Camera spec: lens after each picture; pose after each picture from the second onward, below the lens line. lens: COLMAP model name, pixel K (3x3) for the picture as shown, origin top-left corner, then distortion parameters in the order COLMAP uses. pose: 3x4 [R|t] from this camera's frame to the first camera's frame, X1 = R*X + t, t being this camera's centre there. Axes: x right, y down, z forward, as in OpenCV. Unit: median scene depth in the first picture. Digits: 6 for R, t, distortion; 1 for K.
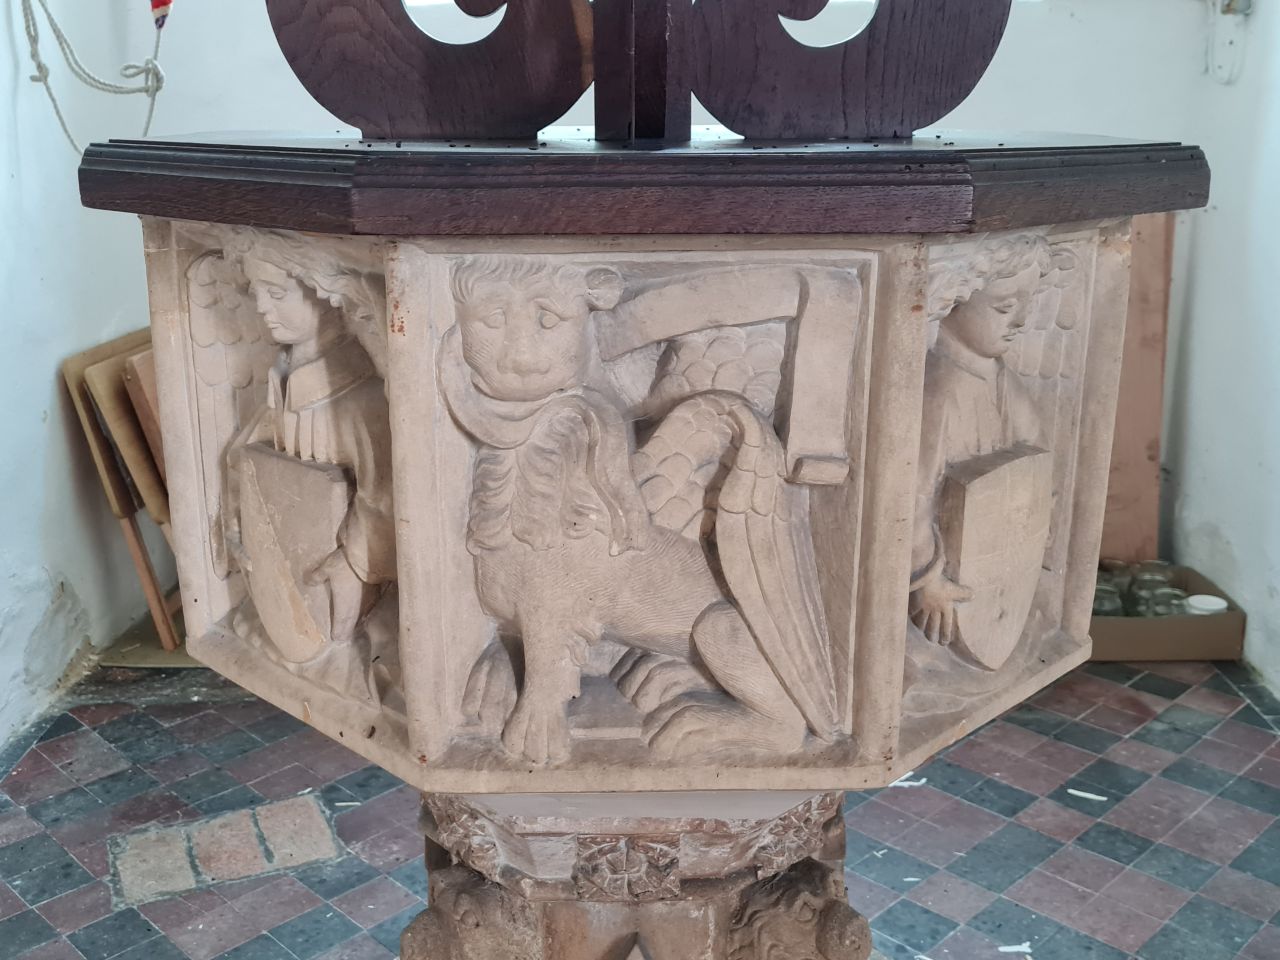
lens RADIAL K [[1293.2, 0, 615.4], [0, 1293.2, 489.7], [0, 0, 1]] dist [0.045096, -0.016075]
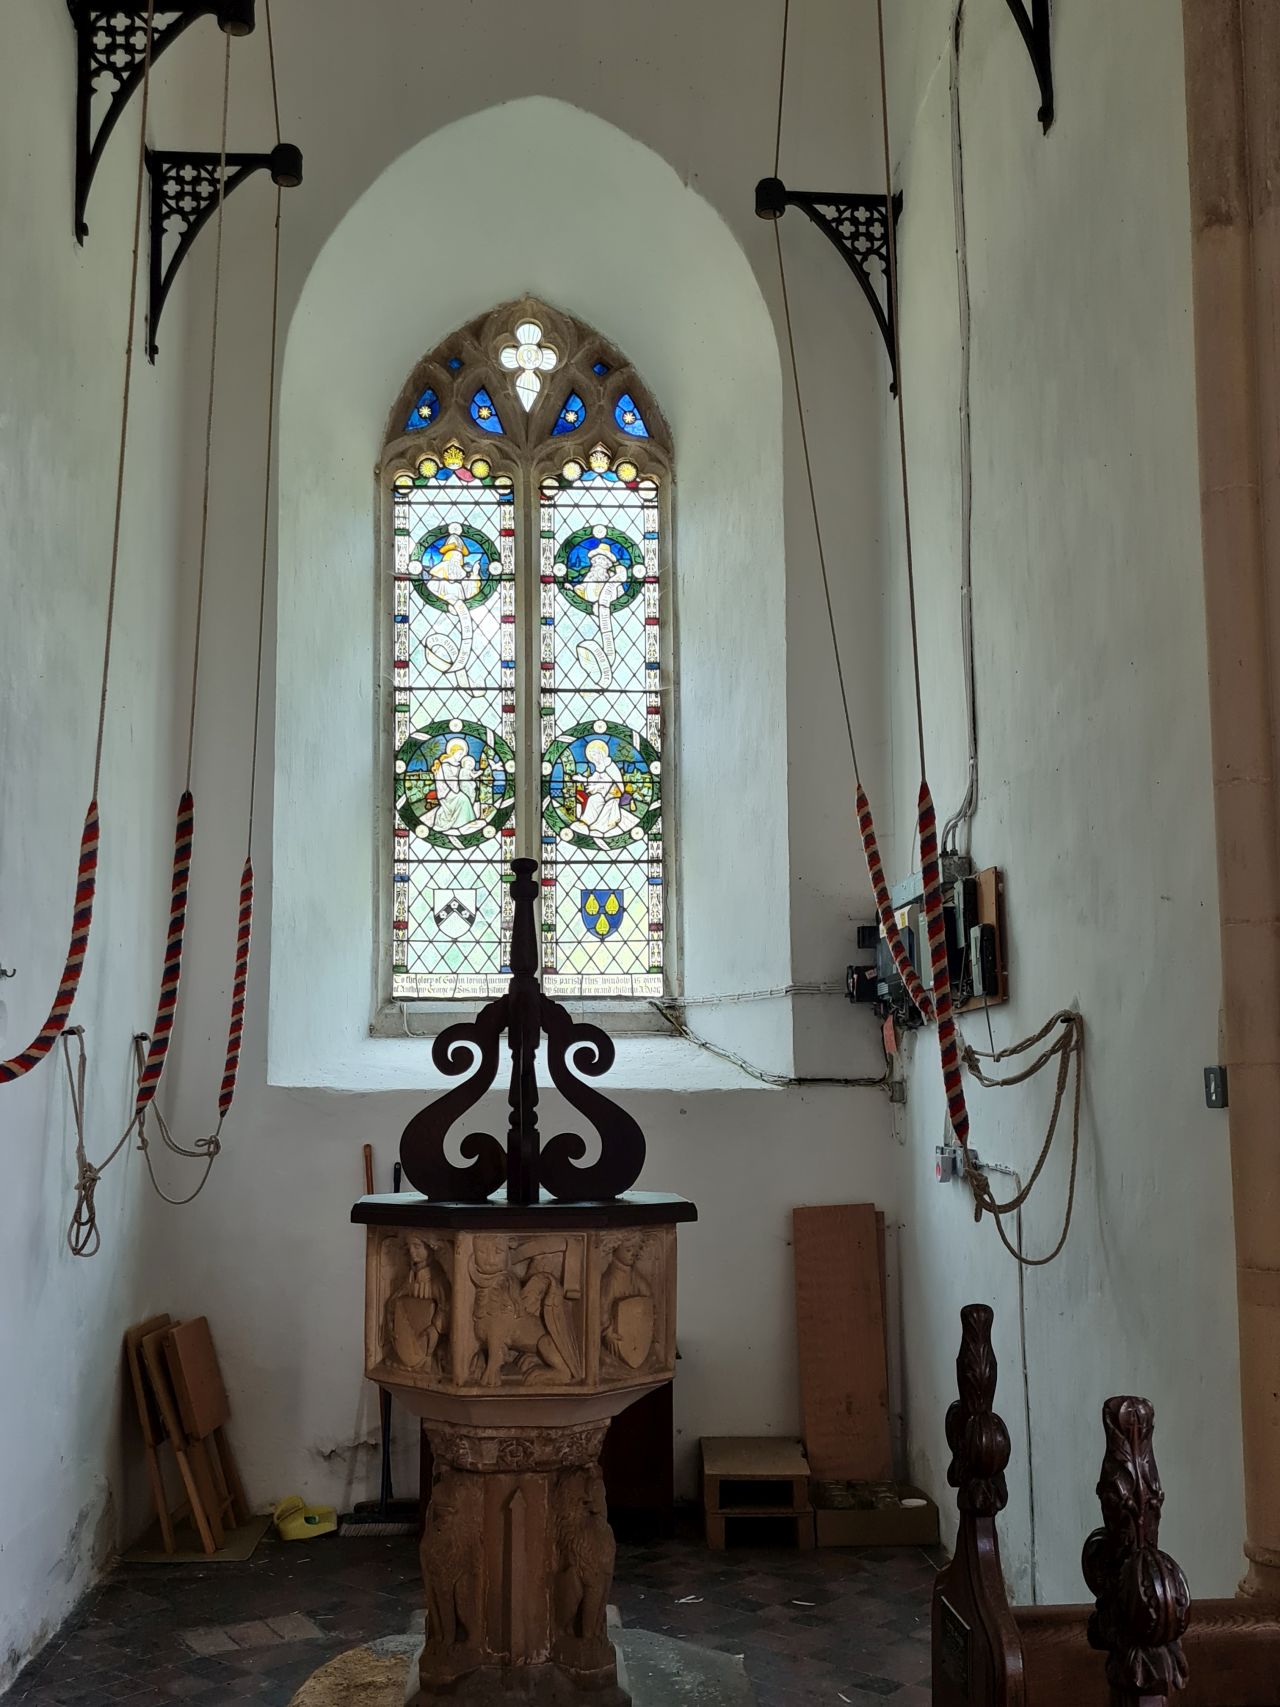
lens RADIAL K [[1724.6, 0, 640.0], [0, 1724.6, 853.5], [0, 0, 1]] dist [0.045096, -0.016075]
pose [[0.995775, 0.015757, 0.090460, -0.101947], [0.023315, 0.909490, -0.415072, 0.813427], [-0.088813, 0.415428, 0.905280, -3.618449]]
